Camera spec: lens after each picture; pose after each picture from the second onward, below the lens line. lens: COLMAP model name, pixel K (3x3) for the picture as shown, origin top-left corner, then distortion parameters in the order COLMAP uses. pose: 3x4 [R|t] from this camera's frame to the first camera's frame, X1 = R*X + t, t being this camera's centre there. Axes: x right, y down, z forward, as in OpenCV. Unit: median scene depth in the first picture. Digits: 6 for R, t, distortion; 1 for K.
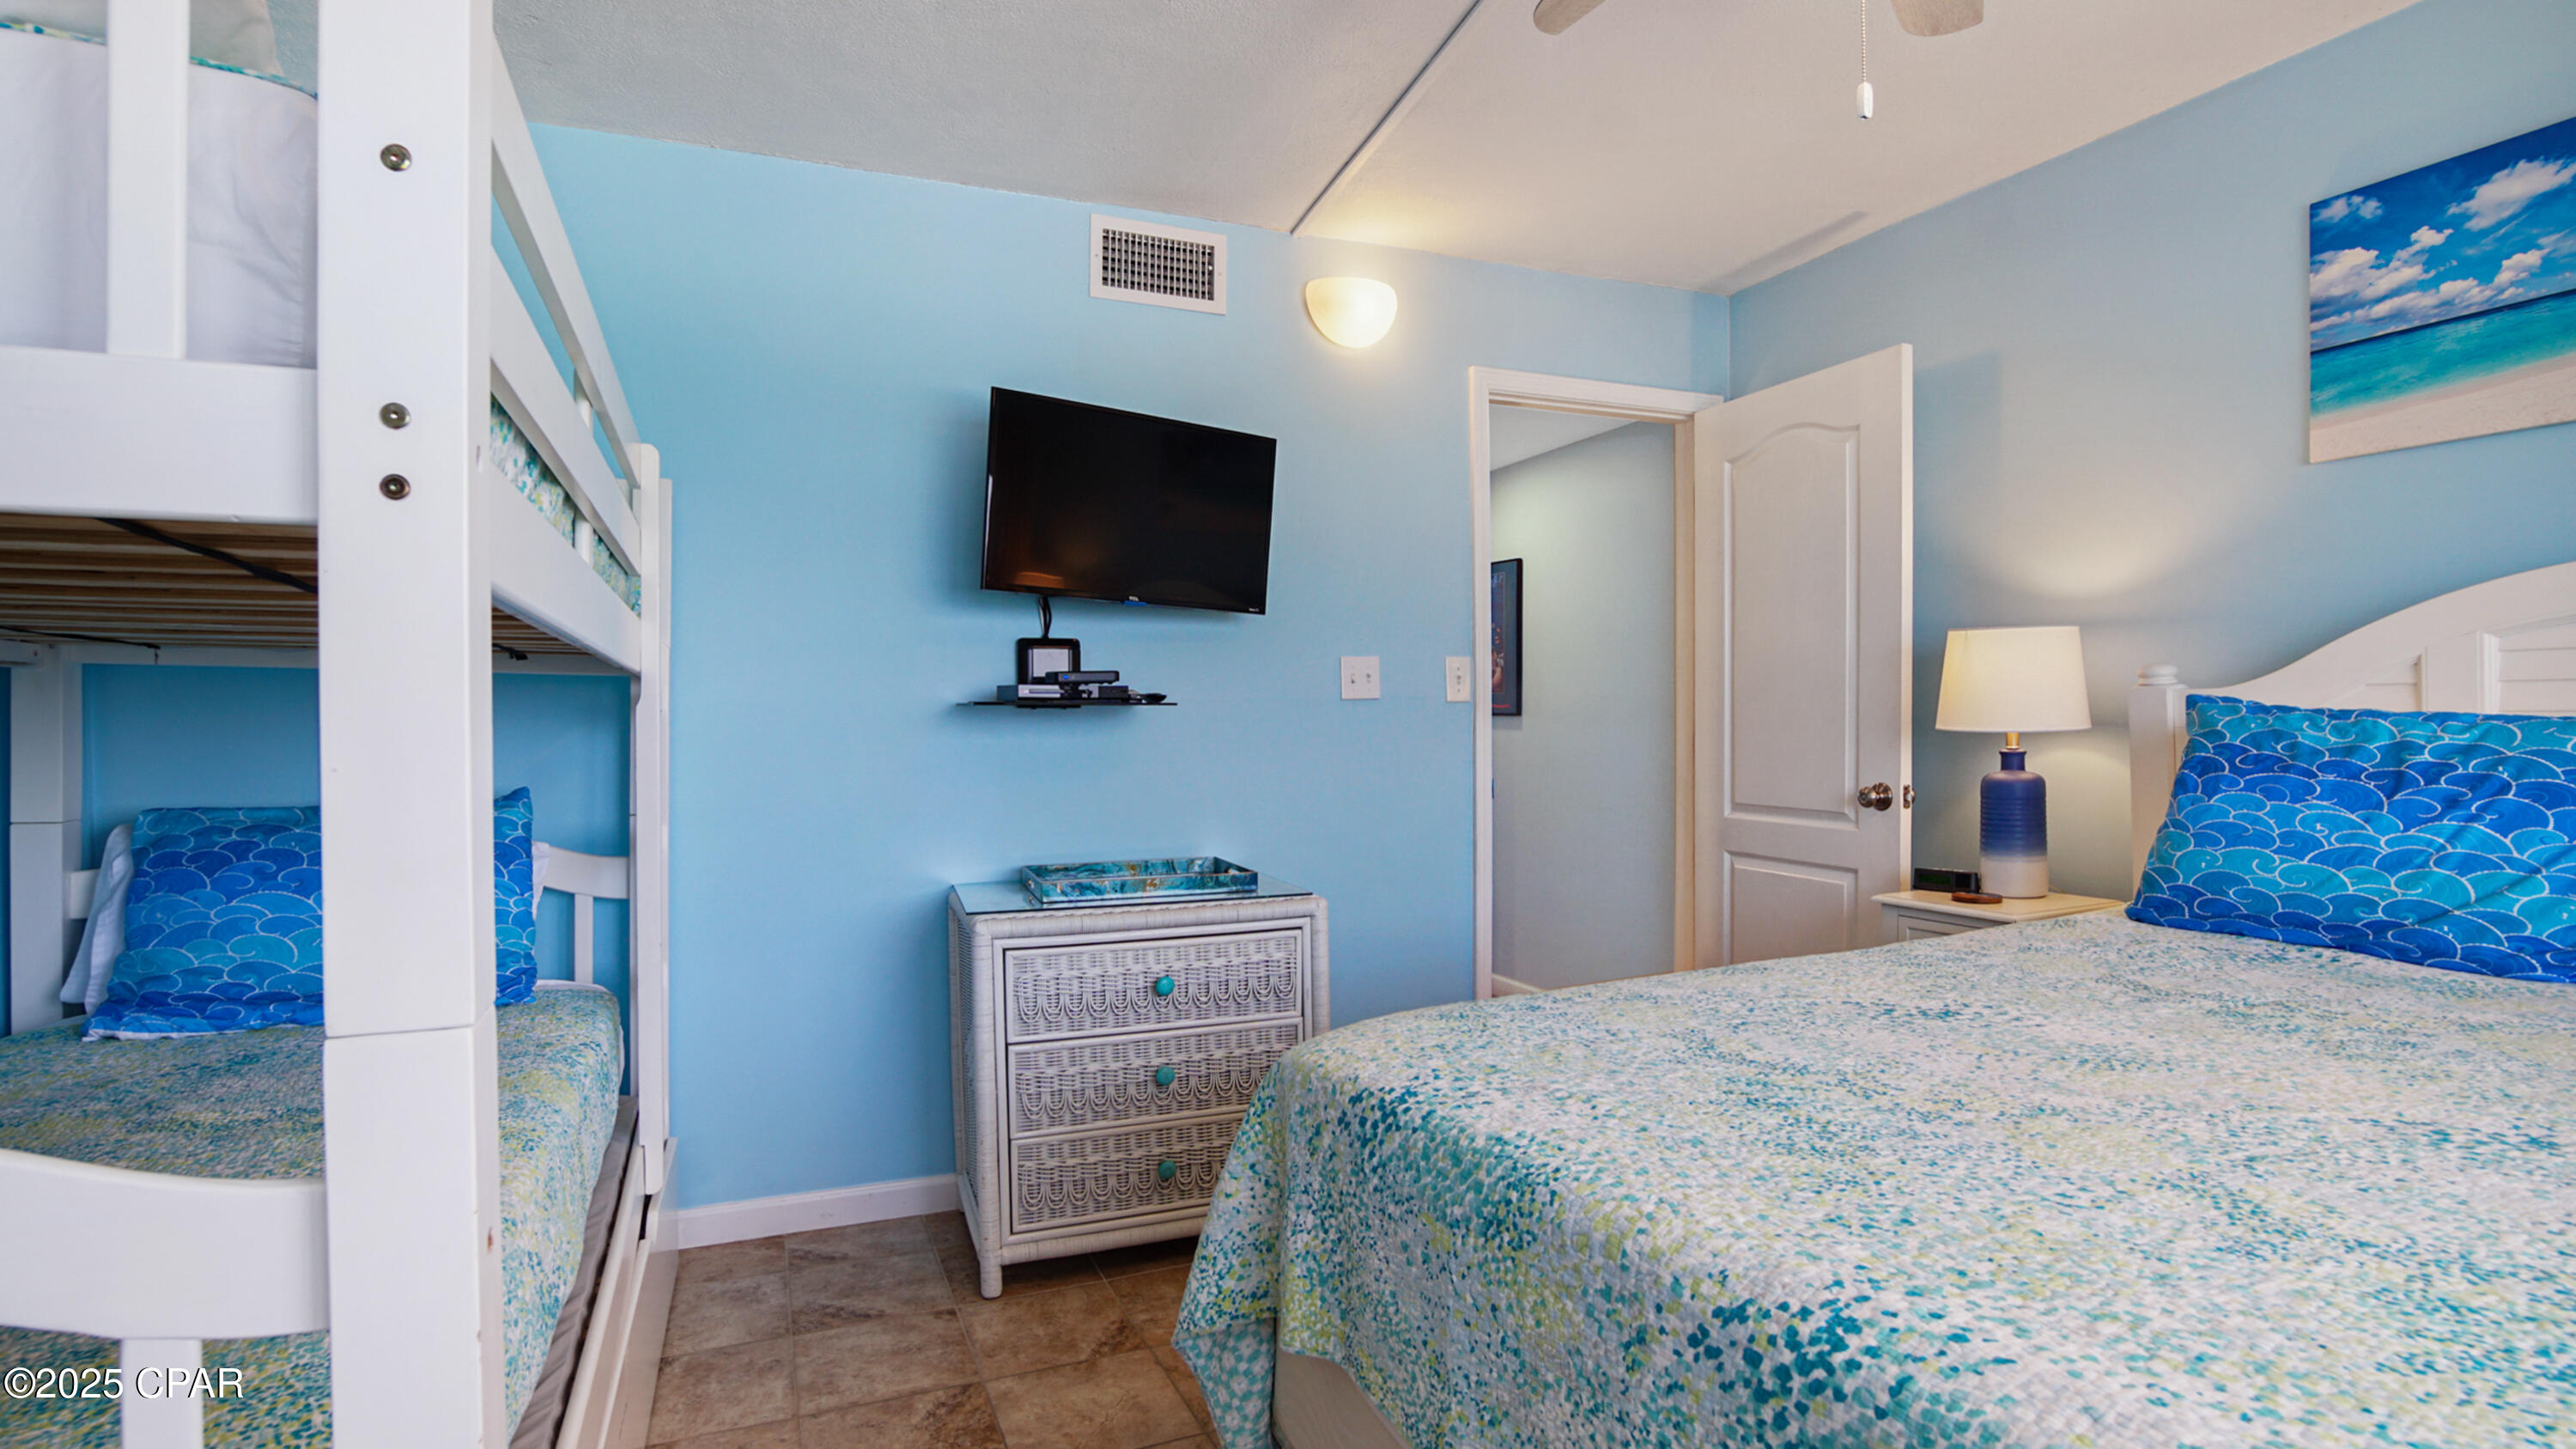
lens RADIAL K [[1217.7, 0, 1270.0], [0, 1217.7, 732.9], [0, 0, 1]] dist [-0.016384, 0.000539]
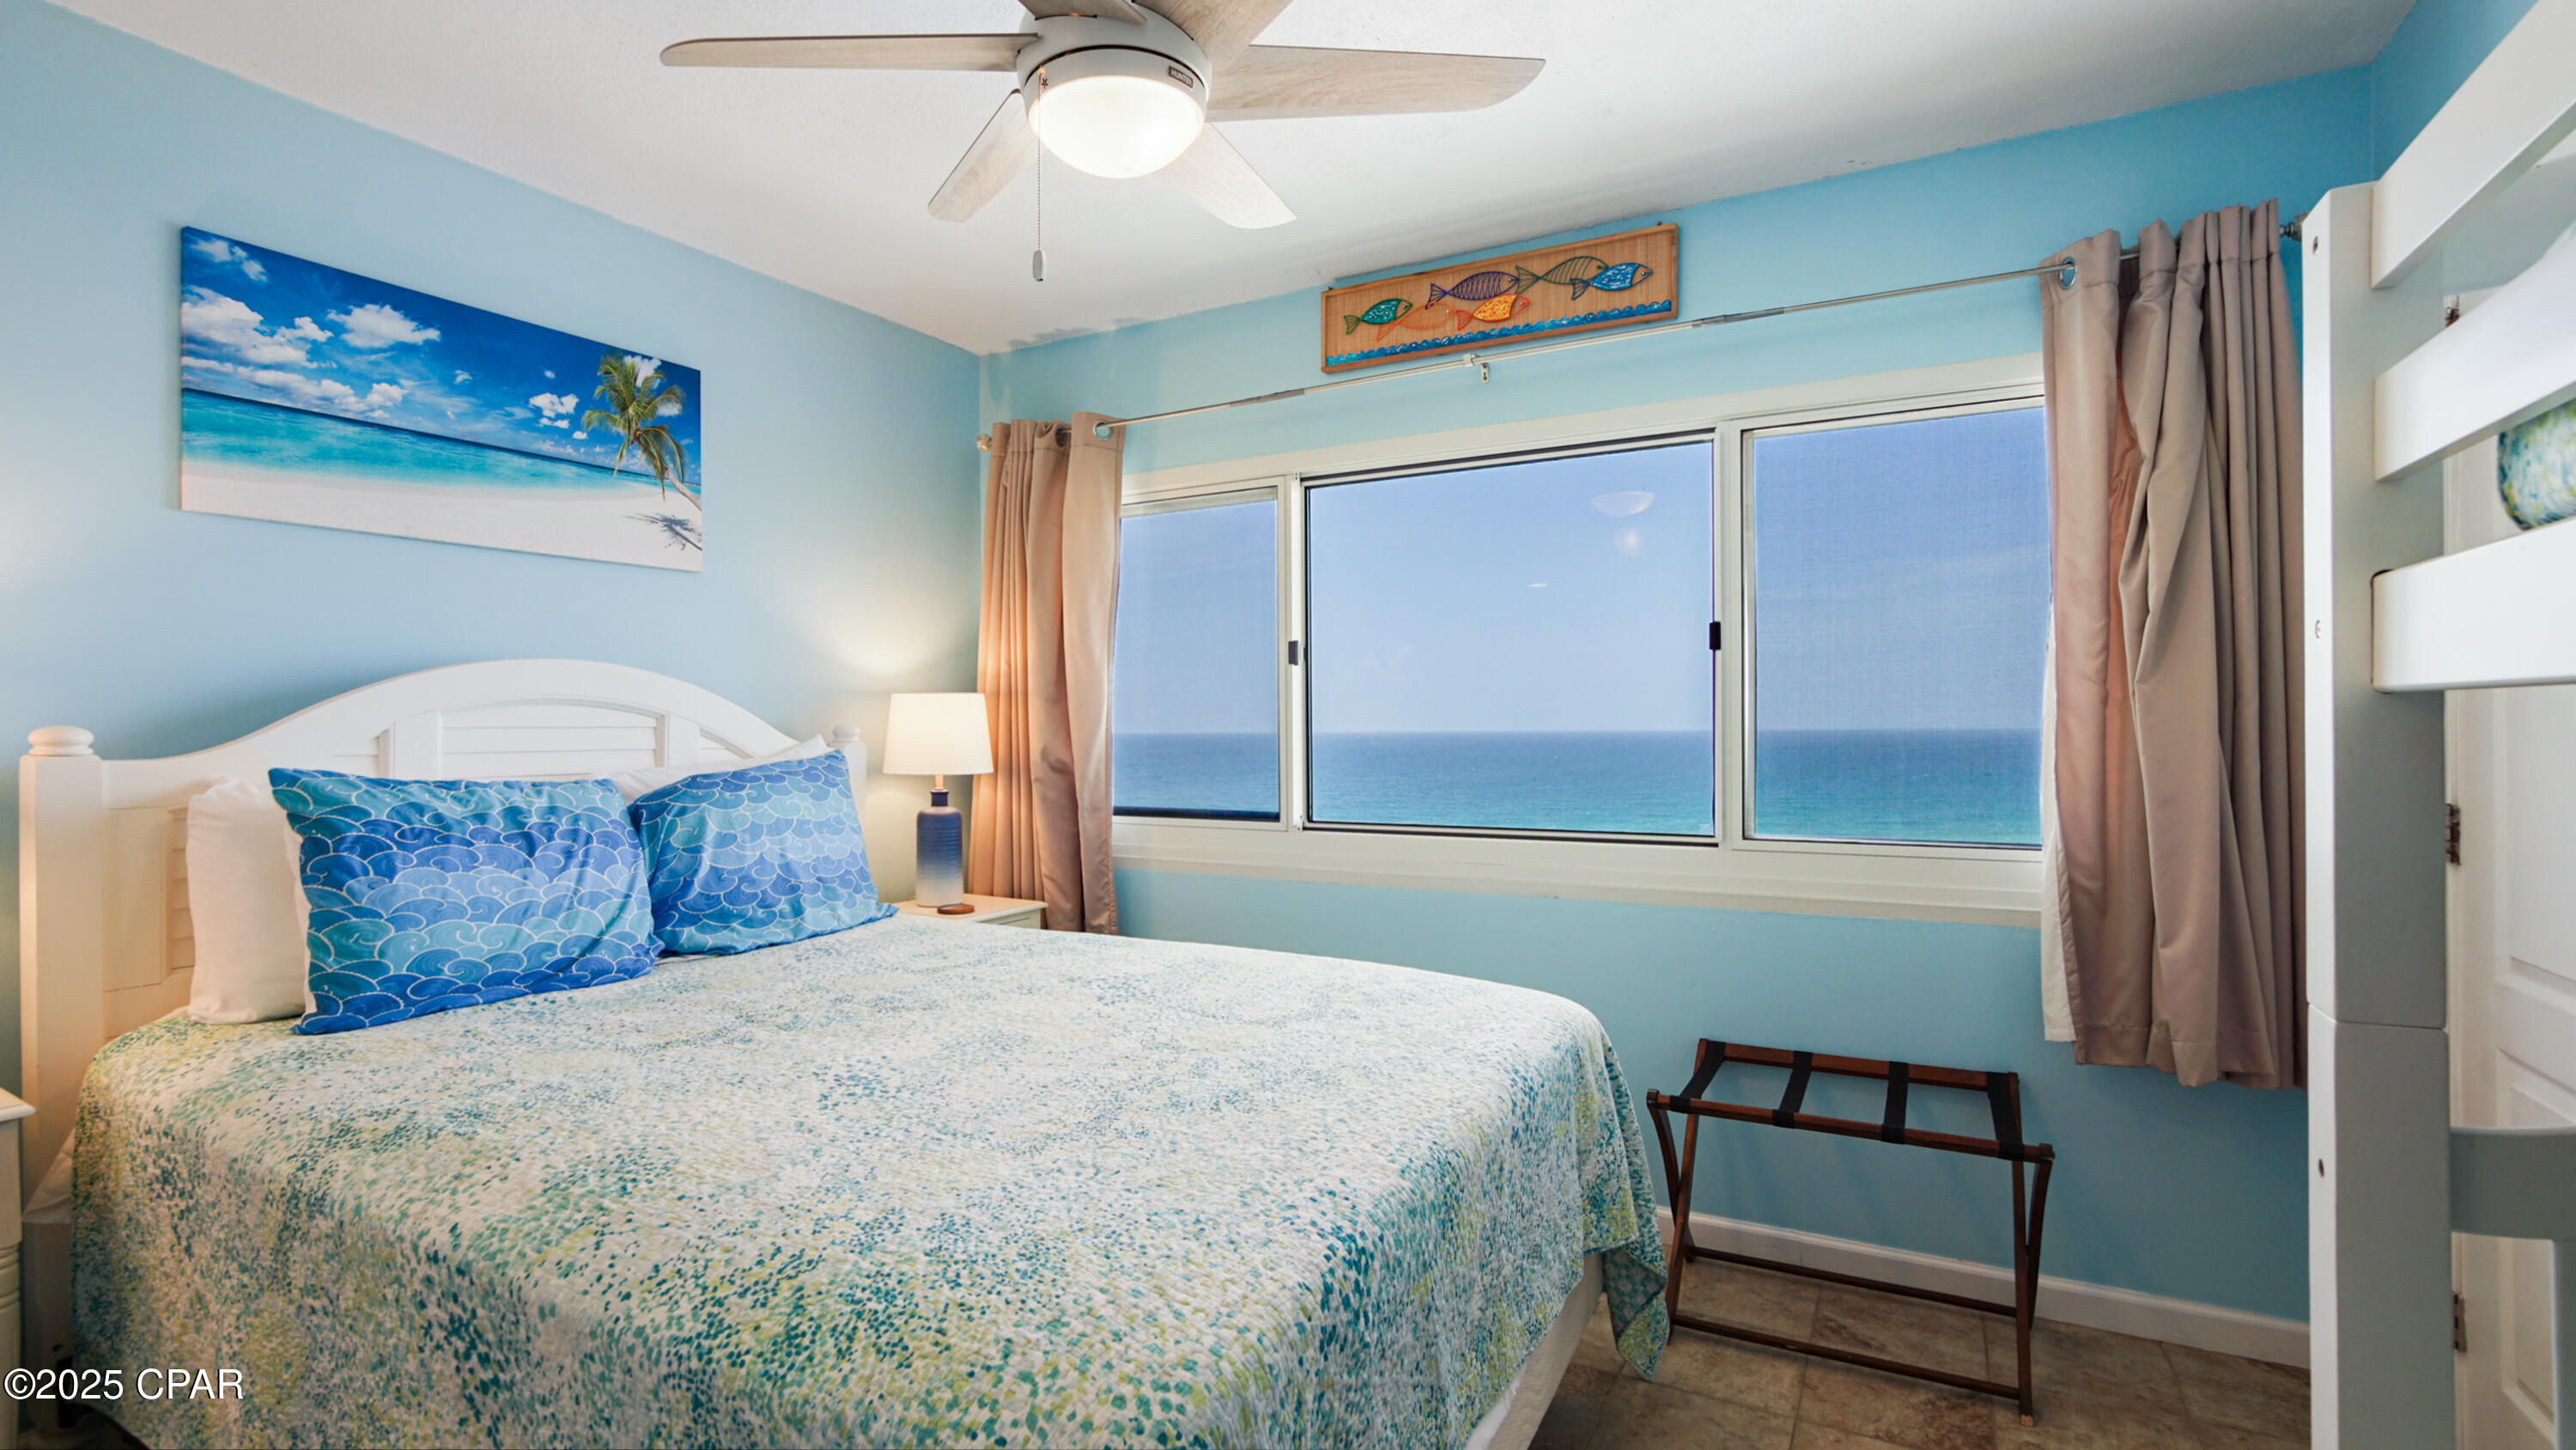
lens RADIAL K [[1151.8, 0, 1270.9], [0, 1151.8, 737.8], [0, 0, 1]] dist [-0.027555, 0.004409]
pose [[-0.602282, 0.002238, 0.798281, -0.337633], [0.018407, 0.999769, 0.011085, -0.052360], [-0.798072, 0.021370, -0.602184, 0.956650]]
